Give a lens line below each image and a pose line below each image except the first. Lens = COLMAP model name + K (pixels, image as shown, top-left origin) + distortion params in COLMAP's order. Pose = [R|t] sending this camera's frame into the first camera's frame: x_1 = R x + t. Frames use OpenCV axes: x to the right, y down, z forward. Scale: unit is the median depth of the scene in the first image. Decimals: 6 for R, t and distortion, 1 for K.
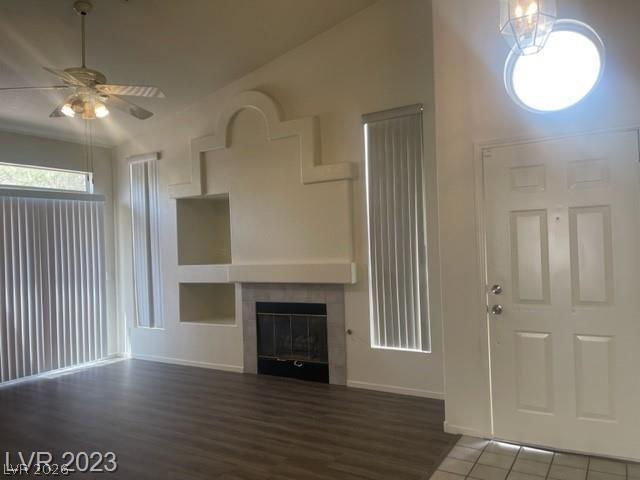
lens RADIAL K [[486.6, 0, 320.0], [0, 486.6, 240.0], [0, 0, 1]] dist [0.059898, -0.090375]
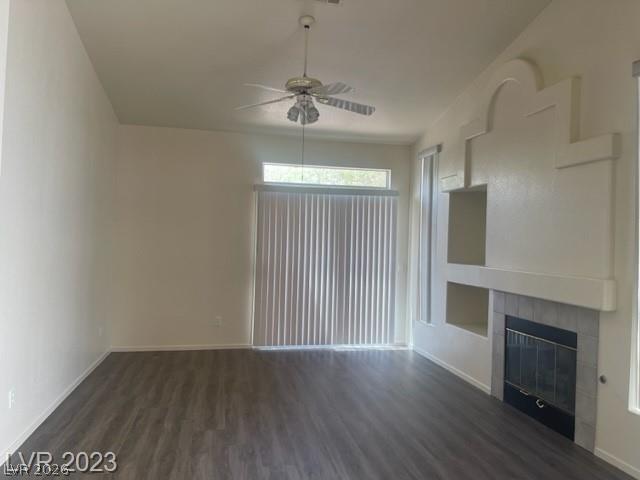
lens RADIAL K [[481.8, 0, 318.8], [0, 481.8, 233.3], [0, 0, 1]] dist [0.052165, -0.086041]
pose [[0.674159, 0.041882, -0.737397, 0.279955], [-0.042393, 0.998939, 0.017980, -0.013865], [0.737368, 0.019139, 0.675220, 0.226757]]
